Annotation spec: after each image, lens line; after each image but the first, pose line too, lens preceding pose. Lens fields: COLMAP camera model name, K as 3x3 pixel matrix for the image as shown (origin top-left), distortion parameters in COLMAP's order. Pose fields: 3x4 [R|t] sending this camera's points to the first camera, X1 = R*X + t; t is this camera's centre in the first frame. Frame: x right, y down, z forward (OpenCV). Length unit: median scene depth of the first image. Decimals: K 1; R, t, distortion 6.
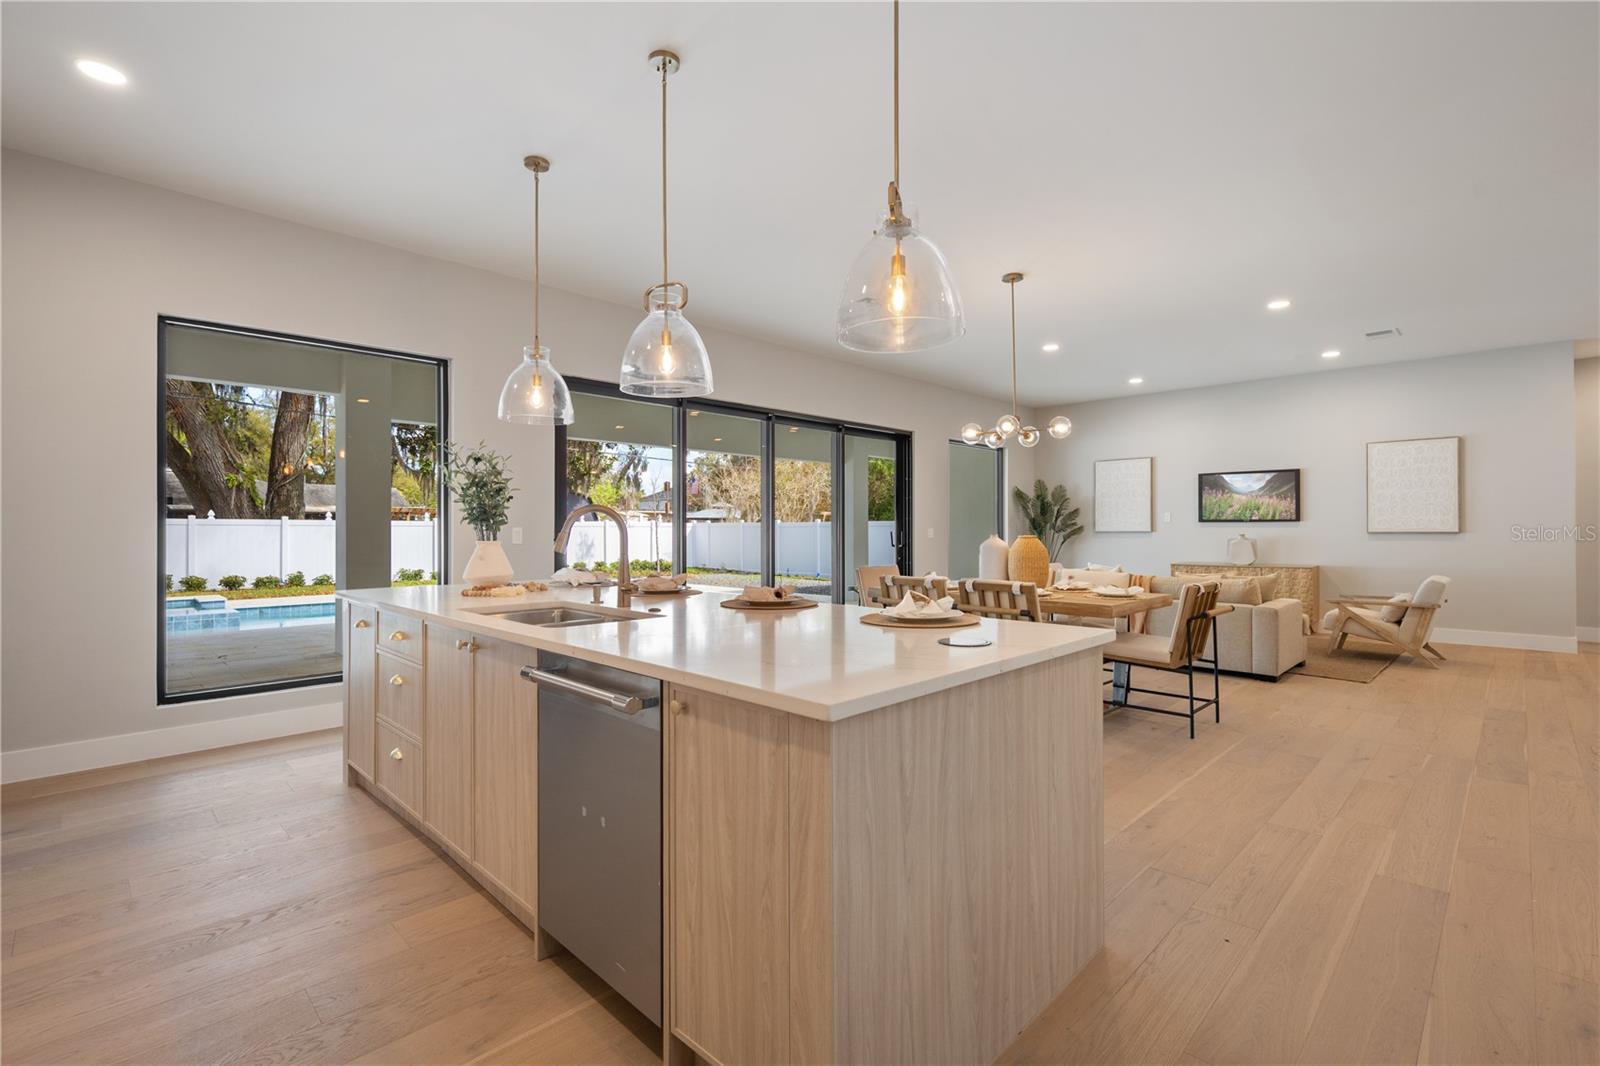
lens RADIAL K [[717.7, 0, 800.0], [0, 717.7, 533.0], [0, 0, 1]] dist [0.000059, 0.000036]
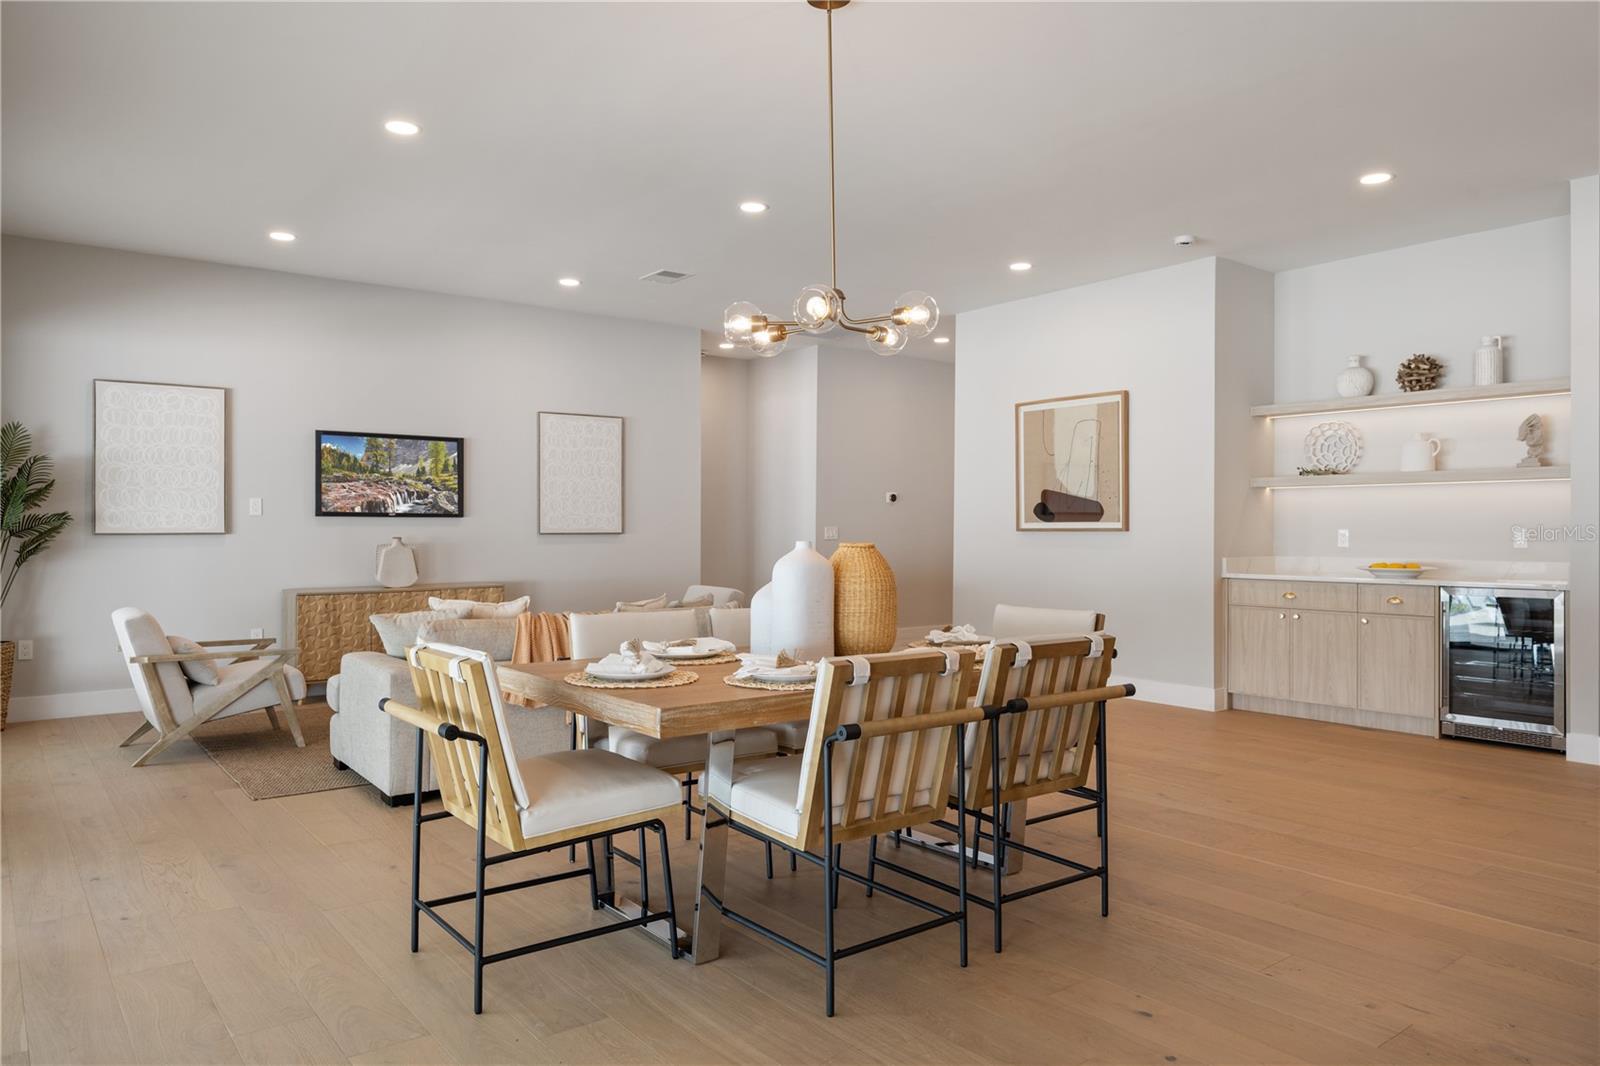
lens RADIAL K [[1067.8, 0, 800.0], [0, 1067.8, 533.0], [0, 0, 1]] dist [-0.003314, -0.001264]
pose [[0.138135, -0.003729, 0.990406, -0.233600], [0.004490, 0.999985, 0.003139, -0.003168], [-0.990403, 0.004013, 0.138150, 0.536629]]
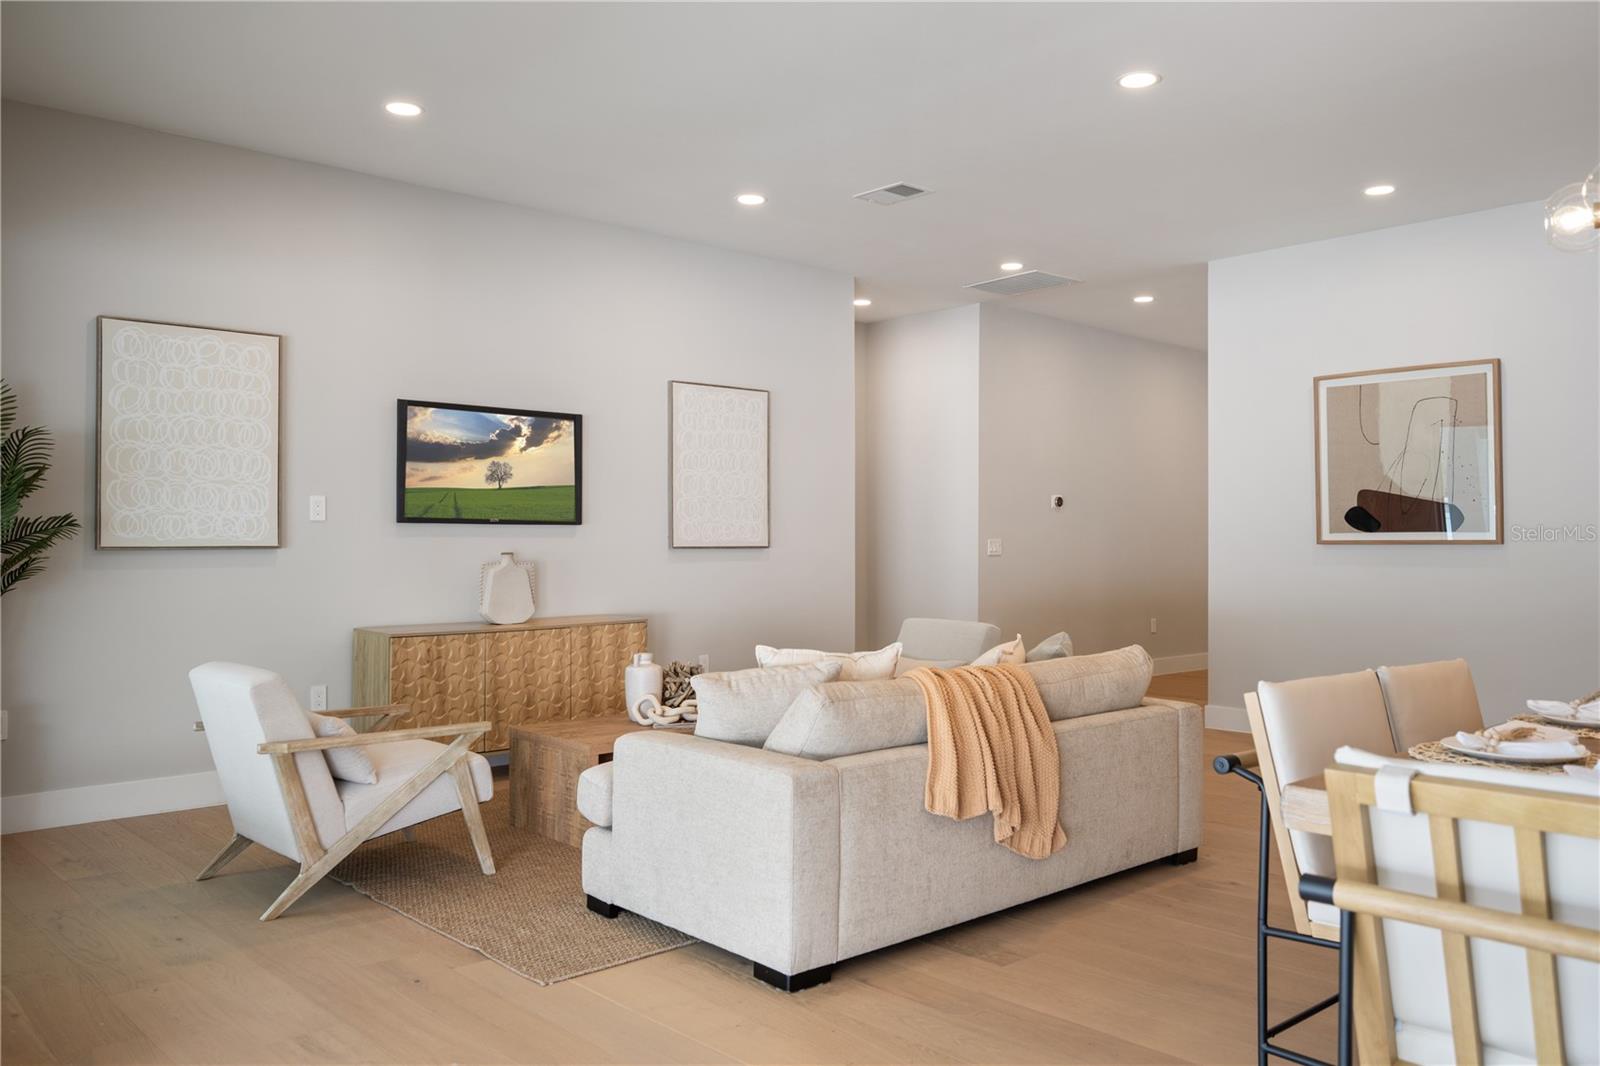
lens RADIAL K [[1231.6, 0, 800.0], [0, 1231.6, 533.0], [0, 0, 1]] dist [-0.000022, -0.000230]
pose [[0.044047, 0.007660, 0.999000, -0.113326], [0.004231, 0.999960, -0.007854, -0.003476], [-0.999020, 0.004572, 0.044013, 0.792195]]
